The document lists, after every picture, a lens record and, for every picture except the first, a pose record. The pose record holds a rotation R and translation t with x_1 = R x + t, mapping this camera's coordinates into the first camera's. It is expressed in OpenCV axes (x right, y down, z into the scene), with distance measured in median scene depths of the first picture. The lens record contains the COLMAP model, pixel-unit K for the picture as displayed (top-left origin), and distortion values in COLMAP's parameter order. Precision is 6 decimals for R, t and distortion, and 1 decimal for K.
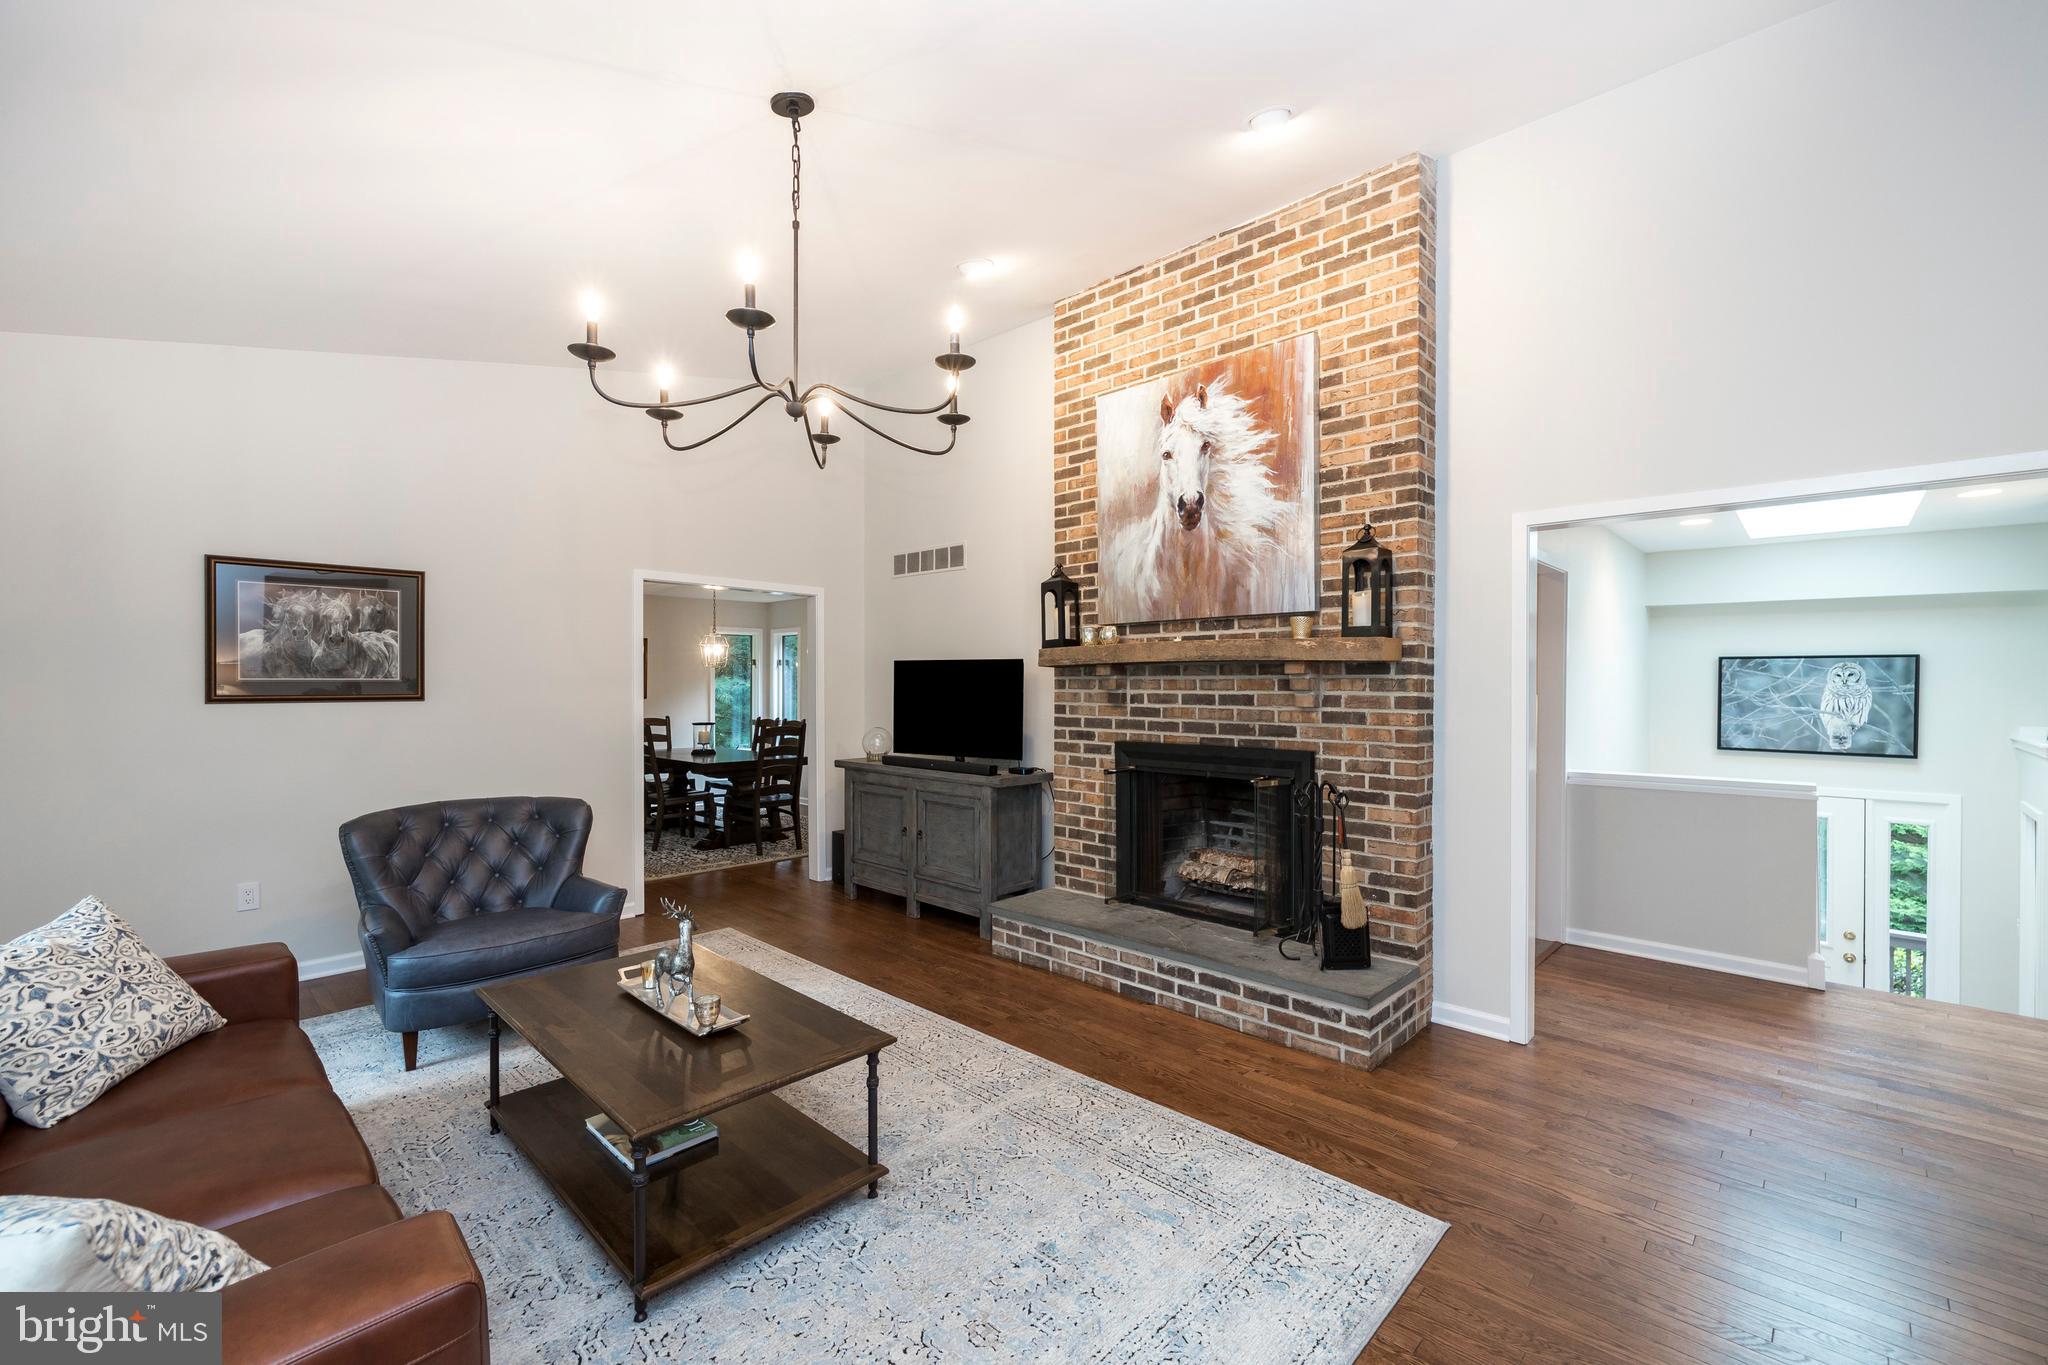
lens RADIAL K [[857.9, 0, 1031.8], [0, 857.9, 689.9], [0, 0, 1]] dist [0.000272, 0.000381]
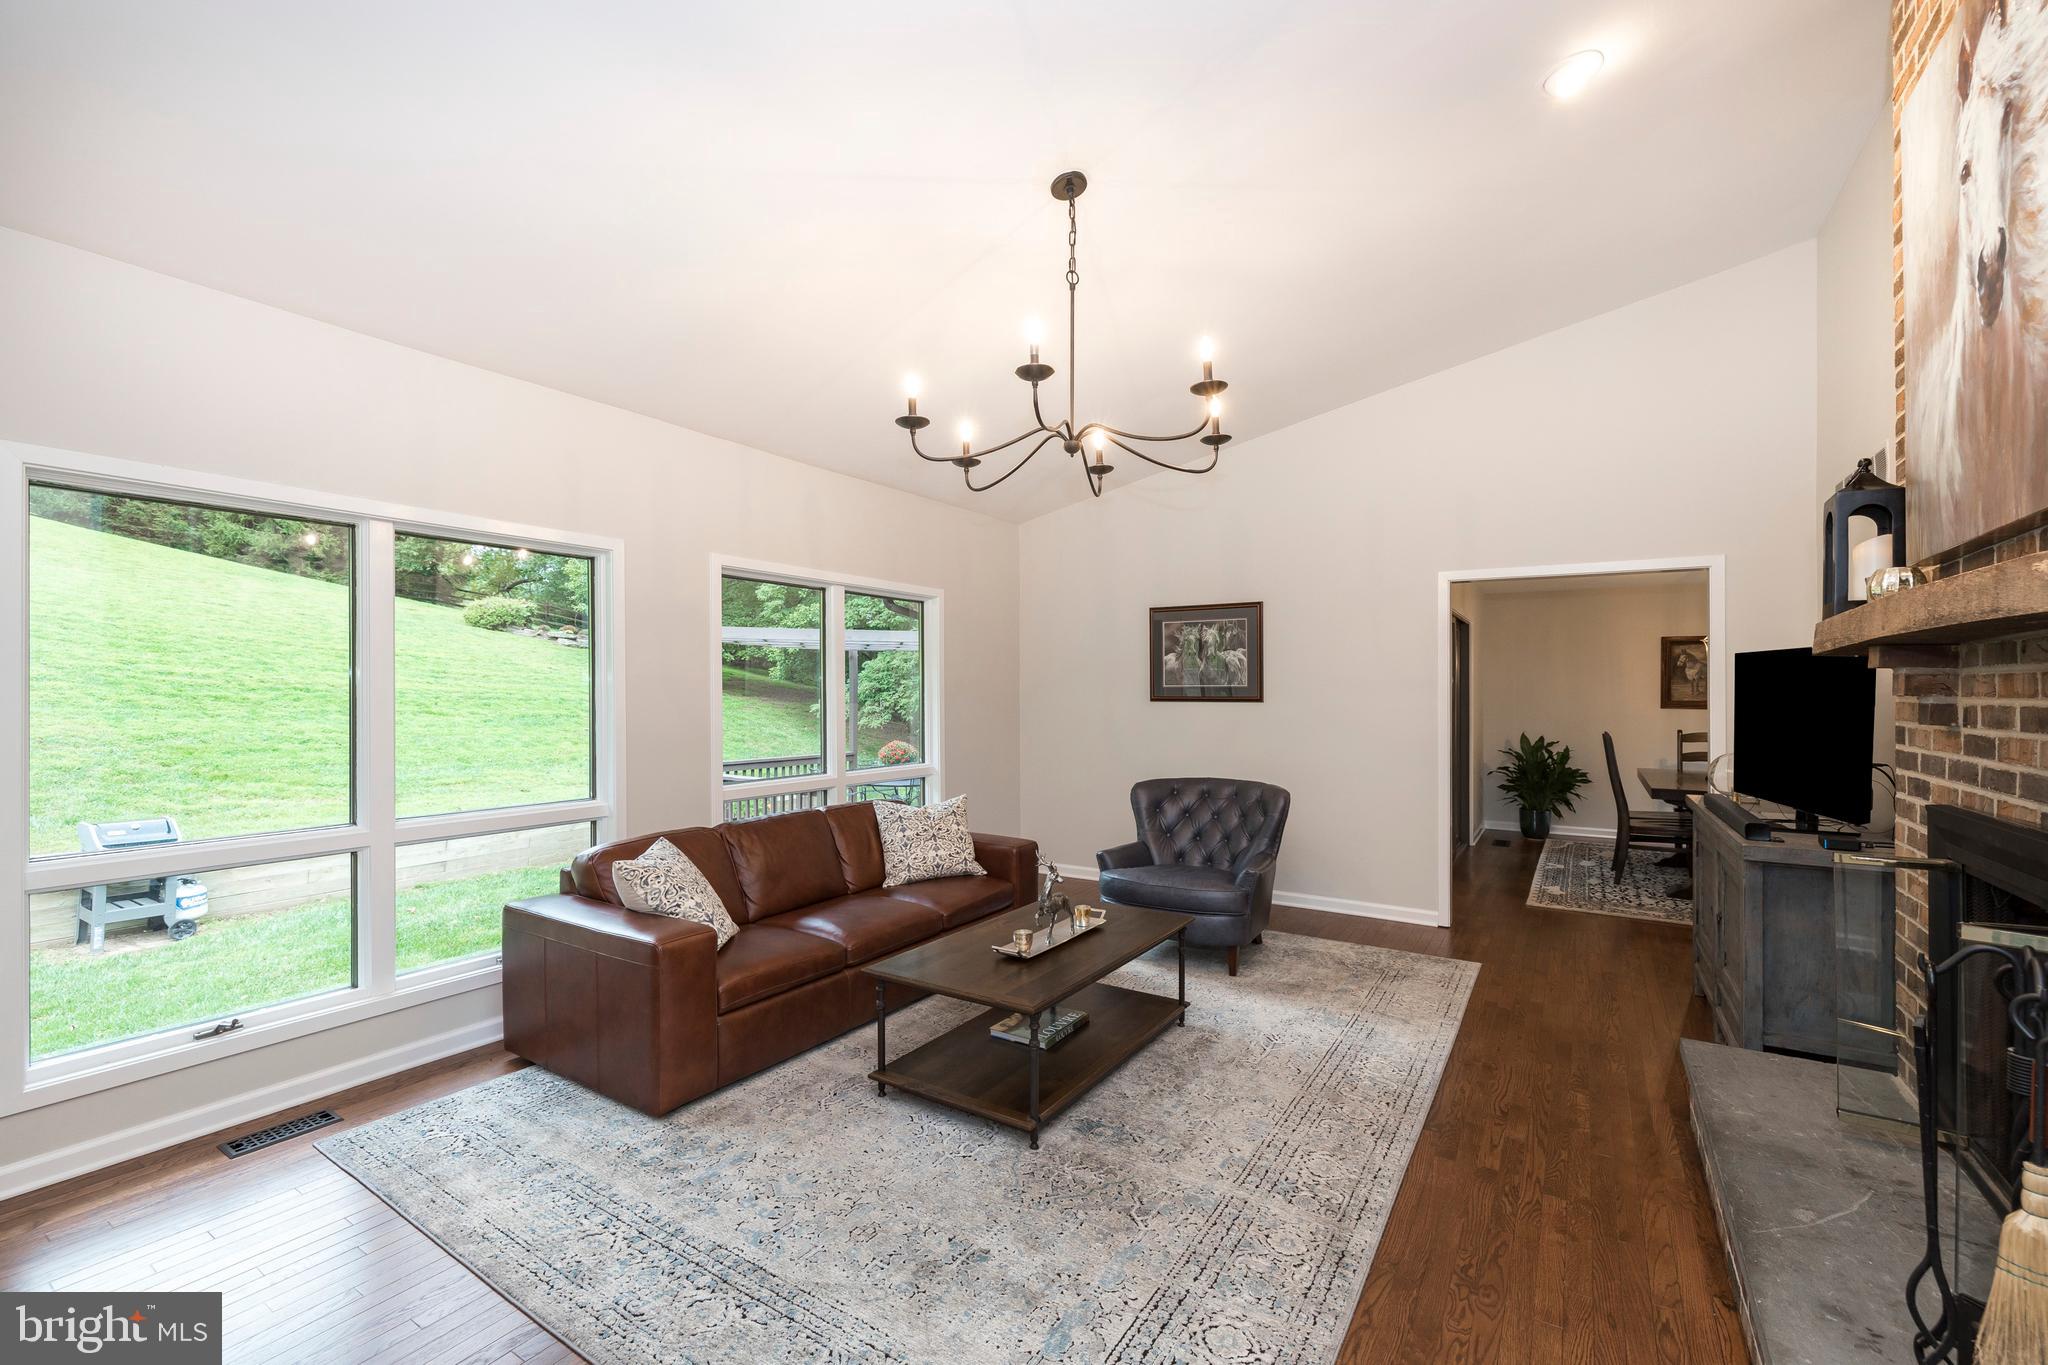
lens RADIAL K [[857.9, 0, 1031.8], [0, 857.9, 689.9], [0, 0, 1]] dist [0.000272, 0.000381]
pose [[0.185252, -0.002349, -0.982688, 0.518473], [-0.008200, 0.999959, -0.003936, 0.002072], [0.982657, 0.008787, 0.185225, 0.451407]]
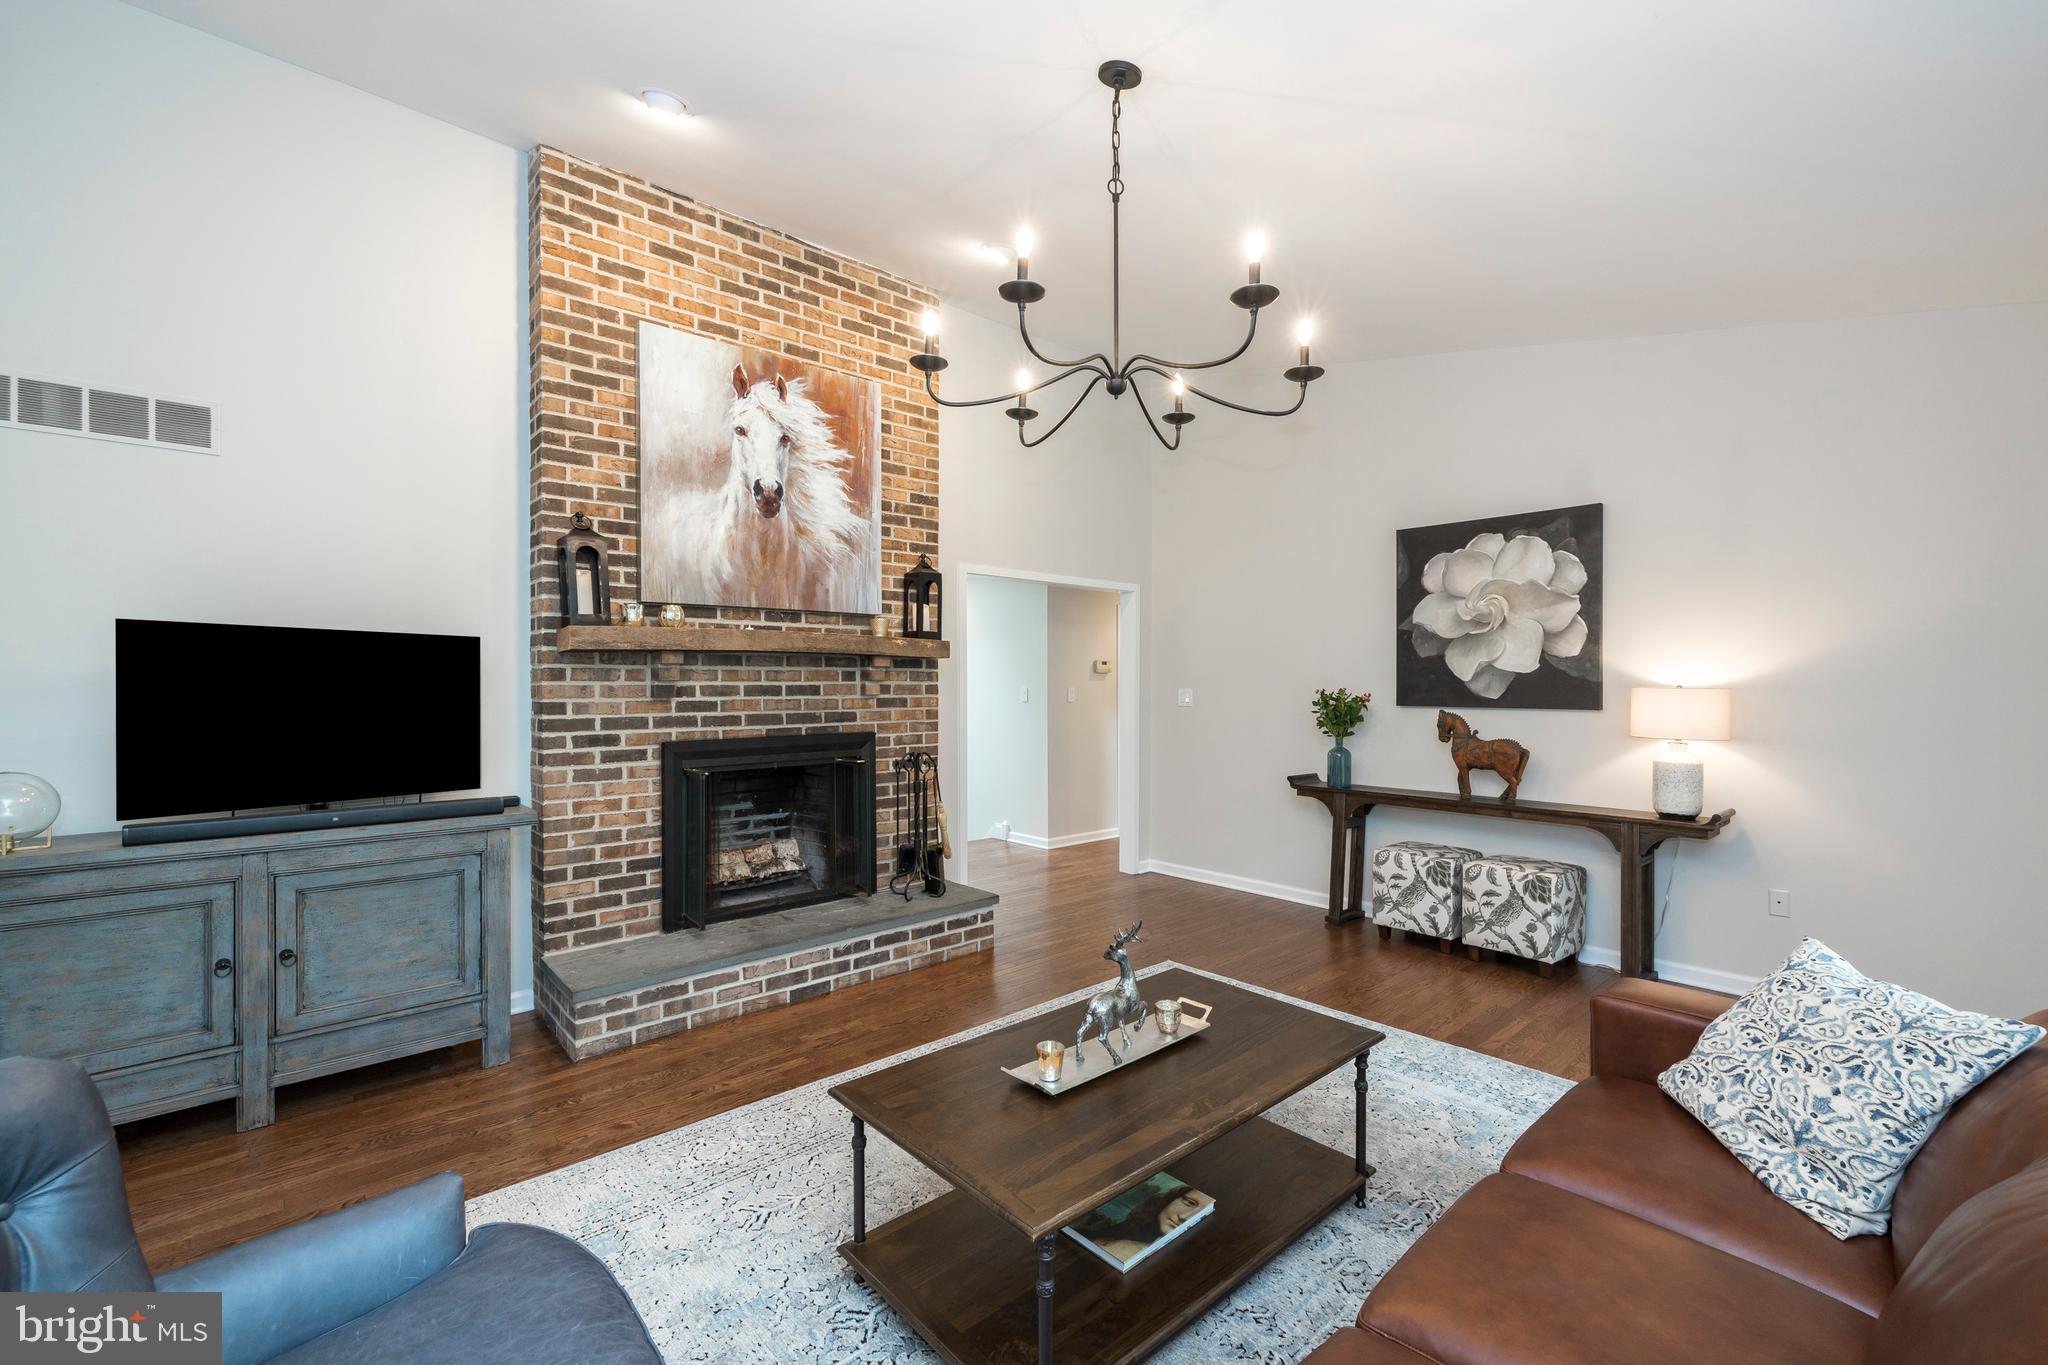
lens RADIAL K [[857.9, 0, 1031.8], [0, 857.9, 689.9], [0, 0, 1]] dist [0.000272, 0.000381]
pose [[0.077772, -0.008304, 0.996937, -0.772069], [0.009296, 0.999928, 0.007603, 0.005667], [-0.996928, 0.008676, 0.077844, 0.626294]]
